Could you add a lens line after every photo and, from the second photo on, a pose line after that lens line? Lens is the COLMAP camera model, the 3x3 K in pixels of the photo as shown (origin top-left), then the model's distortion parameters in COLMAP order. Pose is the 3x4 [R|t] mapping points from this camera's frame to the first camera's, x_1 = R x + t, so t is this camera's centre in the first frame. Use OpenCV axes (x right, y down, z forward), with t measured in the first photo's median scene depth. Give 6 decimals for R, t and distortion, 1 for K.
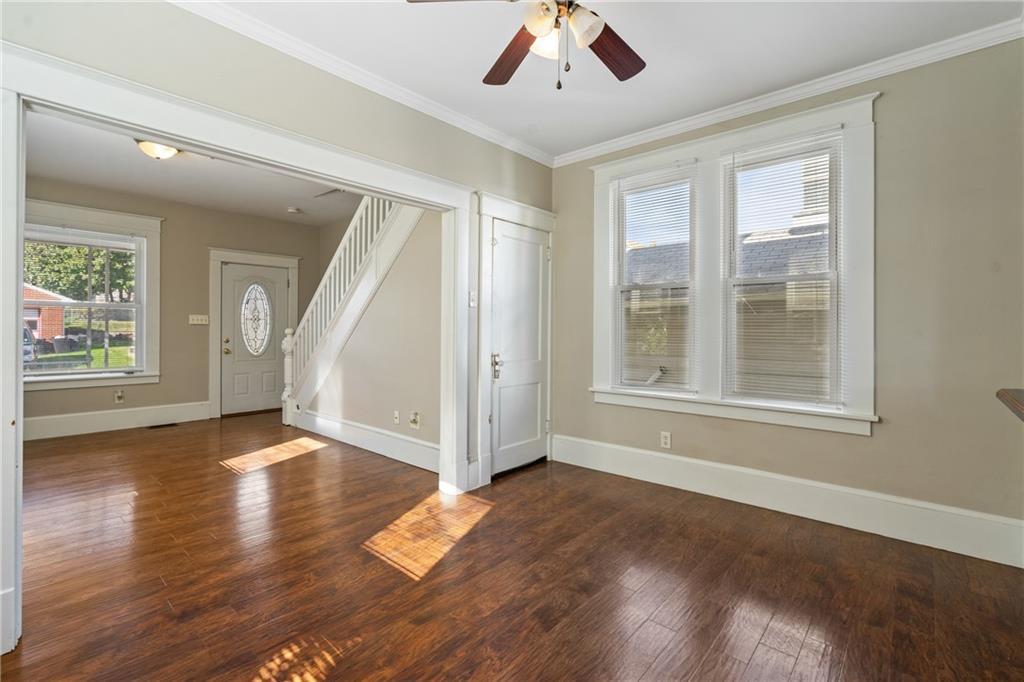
lens RADIAL K [[469.0, 0, 510.6], [0, 469.0, 330.6], [0, 0, 1]] dist [-0.005167, 0.000728]
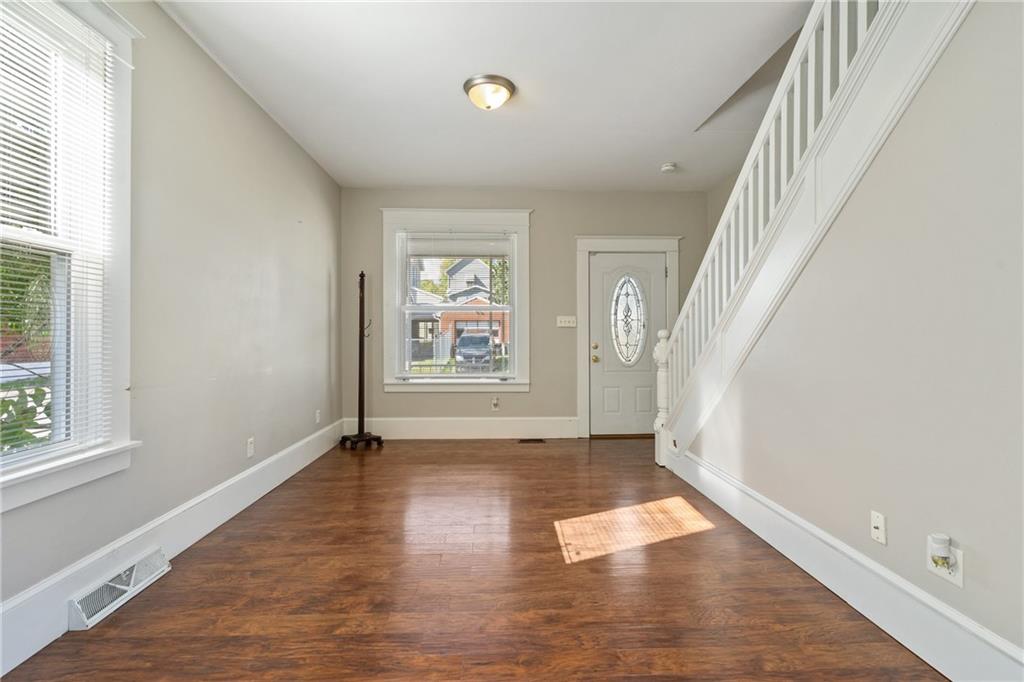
lens RADIAL K [[469.0, 0, 509.2], [0, 469.0, 335.3], [0, 0, 1]] dist [-0.005167, 0.000728]
pose [[0.696486, -0.007867, -0.717527, -0.126230], [0.004011, 0.999967, -0.007070, 0.007977], [0.717559, 0.002046, 0.696495, 0.341063]]
